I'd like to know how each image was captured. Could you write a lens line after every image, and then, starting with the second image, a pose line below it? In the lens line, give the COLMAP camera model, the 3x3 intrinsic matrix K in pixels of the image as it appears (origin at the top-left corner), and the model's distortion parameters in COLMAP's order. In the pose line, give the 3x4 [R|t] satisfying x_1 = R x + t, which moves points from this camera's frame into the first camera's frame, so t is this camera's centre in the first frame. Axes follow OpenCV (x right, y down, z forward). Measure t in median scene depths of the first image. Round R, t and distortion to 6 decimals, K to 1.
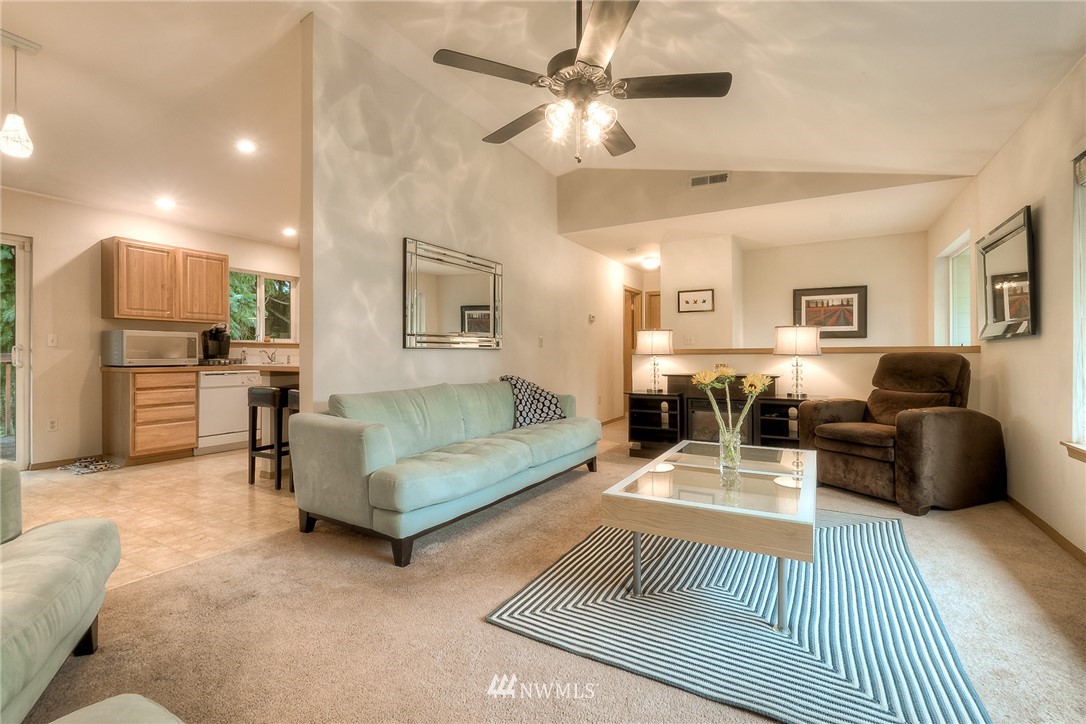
lens RADIAL K [[477.8, 0, 542.2], [0, 477.8, 351.9], [0, 0, 1]] dist [0.010998, 0.000029]
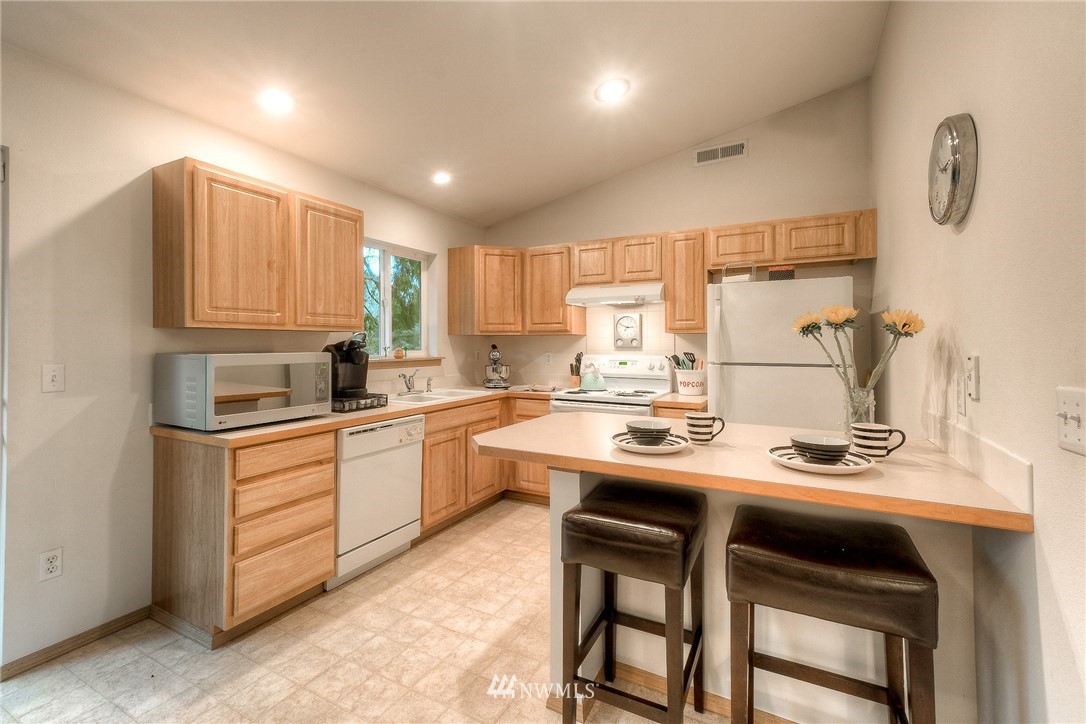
lens RADIAL K [[476.5, 0, 543.4], [0, 476.5, 340.1], [0, 0, 1]] dist [0.012434, 0.001003]
pose [[0.999424, 0.007254, 0.033153, -0.522381], [-0.007272, 0.999973, 0.000437, -0.058457], [-0.033149, -0.000678, 0.999450, 0.487843]]
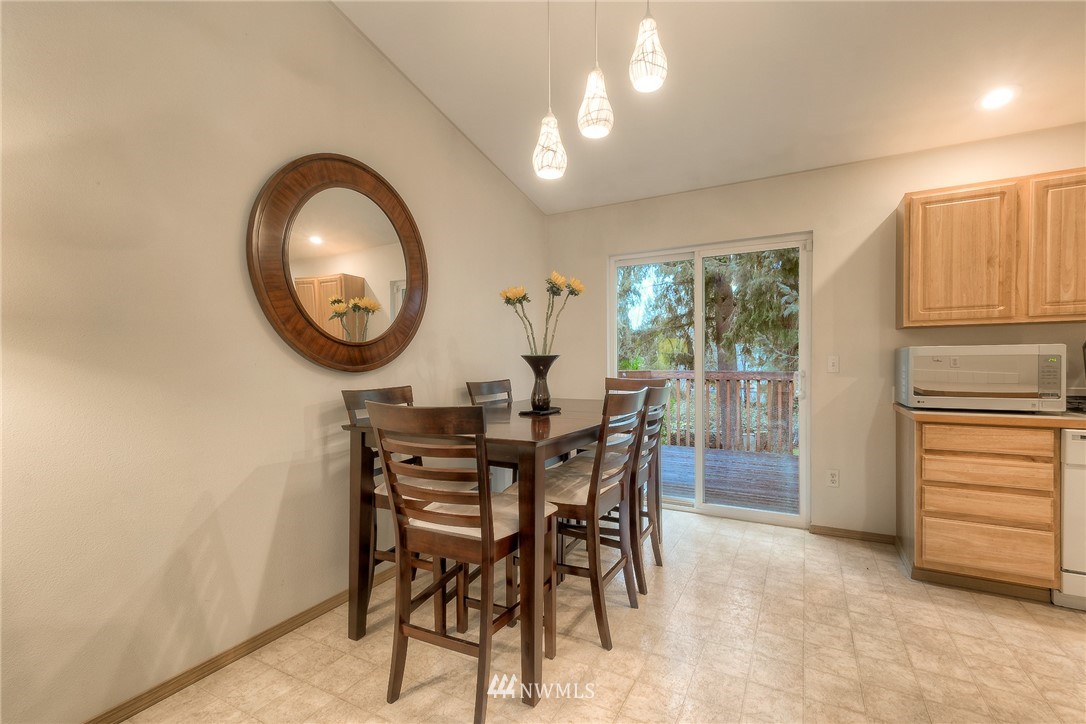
lens RADIAL K [[487.7, 0, 544.0], [0, 487.7, 367.9], [0, 0, 1]] dist [0.011796, 0.000202]
pose [[0.013647, 0.014270, -0.999805, -0.251799], [0.014231, 0.999794, 0.014464, -0.032673], [0.999806, -0.014426, 0.013441, 0.505879]]
